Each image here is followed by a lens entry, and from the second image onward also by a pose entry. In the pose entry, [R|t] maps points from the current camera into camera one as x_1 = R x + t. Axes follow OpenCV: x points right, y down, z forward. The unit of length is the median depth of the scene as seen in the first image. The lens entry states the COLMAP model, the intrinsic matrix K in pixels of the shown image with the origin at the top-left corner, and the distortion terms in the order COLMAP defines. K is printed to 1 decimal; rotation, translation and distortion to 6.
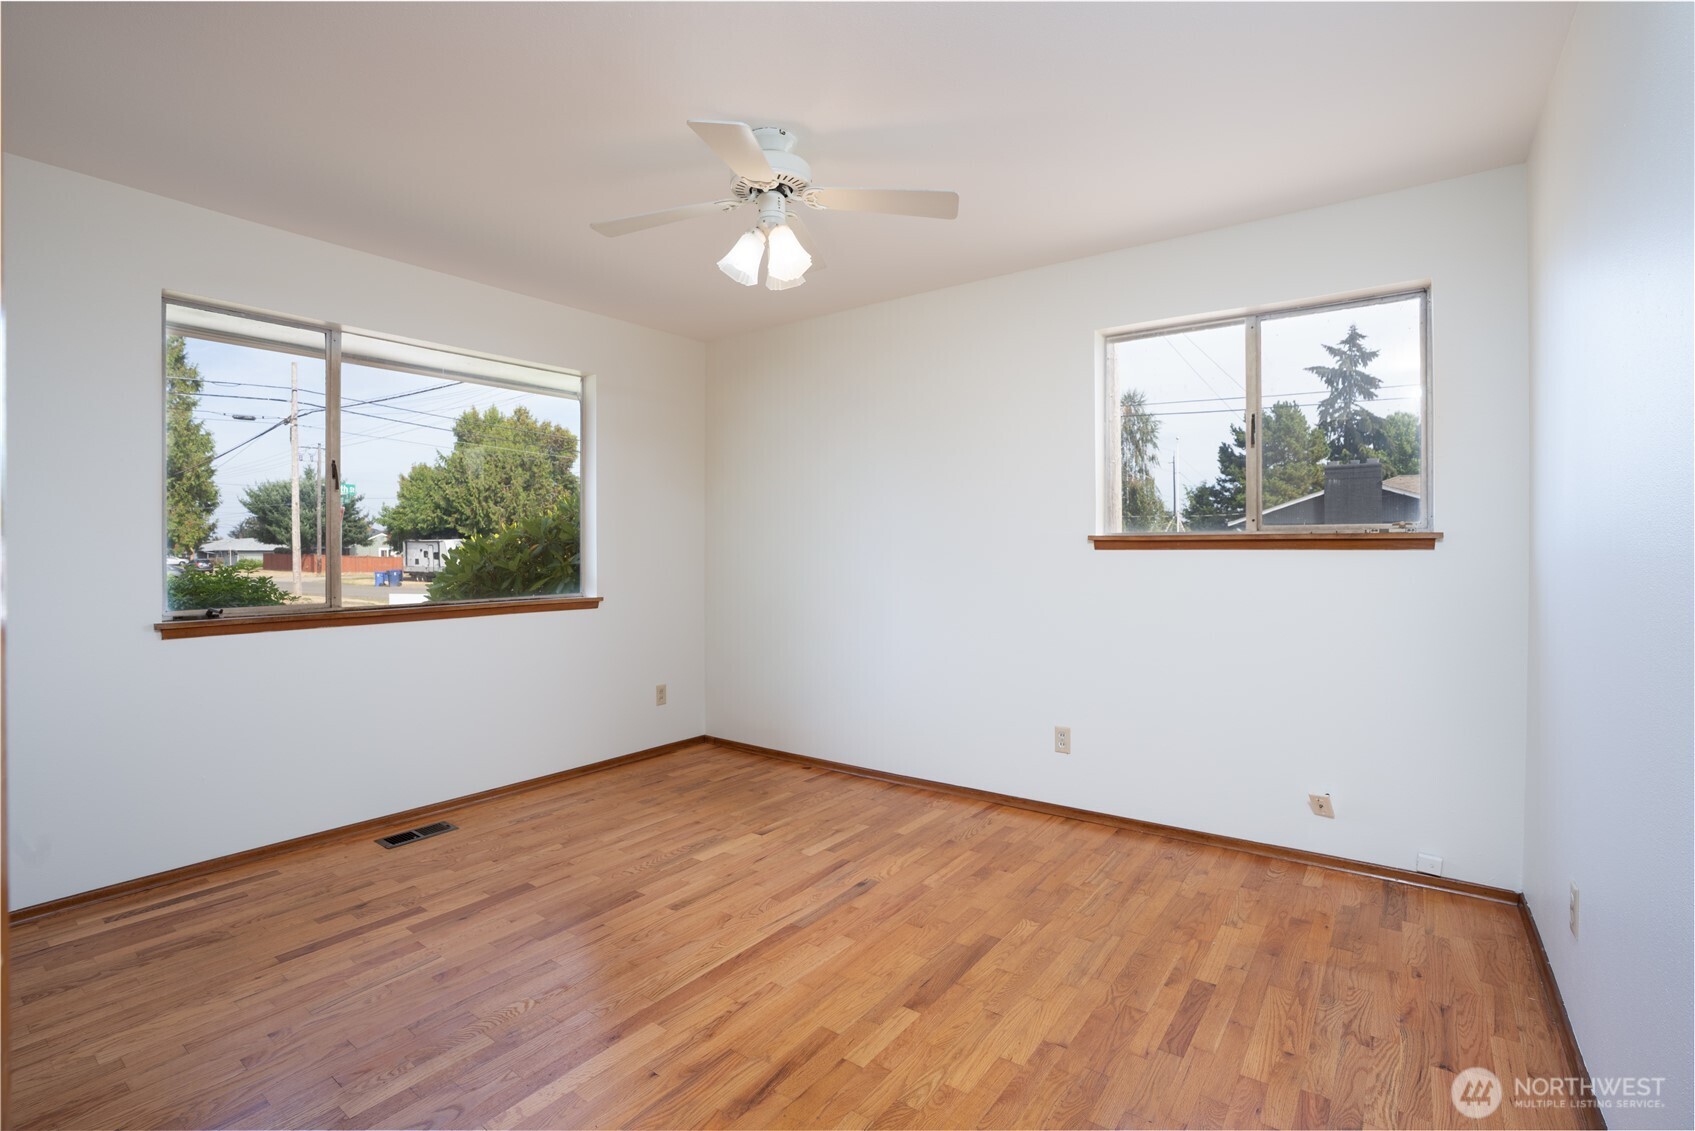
lens RADIAL K [[781.7, 0, 851.4], [0, 781.7, 555.2], [0, 0, 1]] dist [-0.072318, 0.028836]
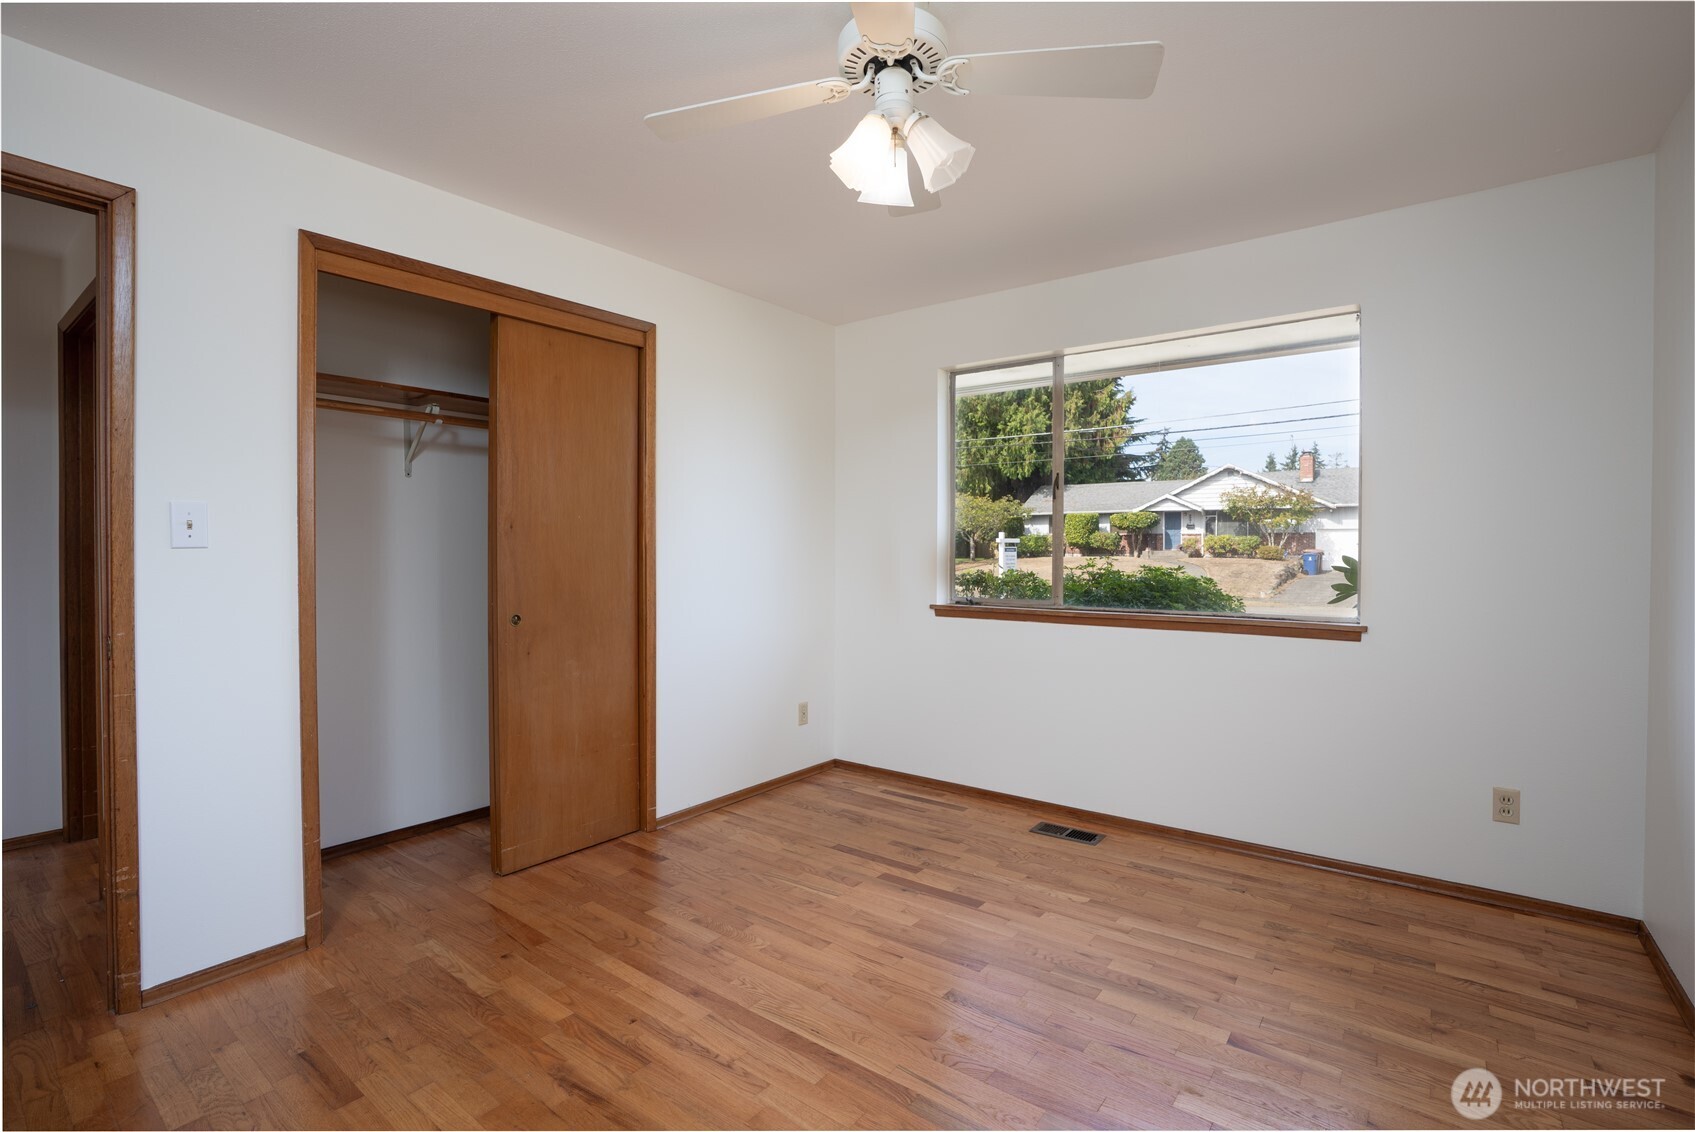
lens RADIAL K [[781.7, 0, 851.4], [0, 781.7, 555.7], [0, 0, 1]] dist [-0.072318, 0.028836]
pose [[-0.022137, 0.011693, -0.999687, 0.536471], [-0.010280, 0.999876, 0.011923, -0.017237], [0.999702, 0.010541, -0.022014, 0.837337]]
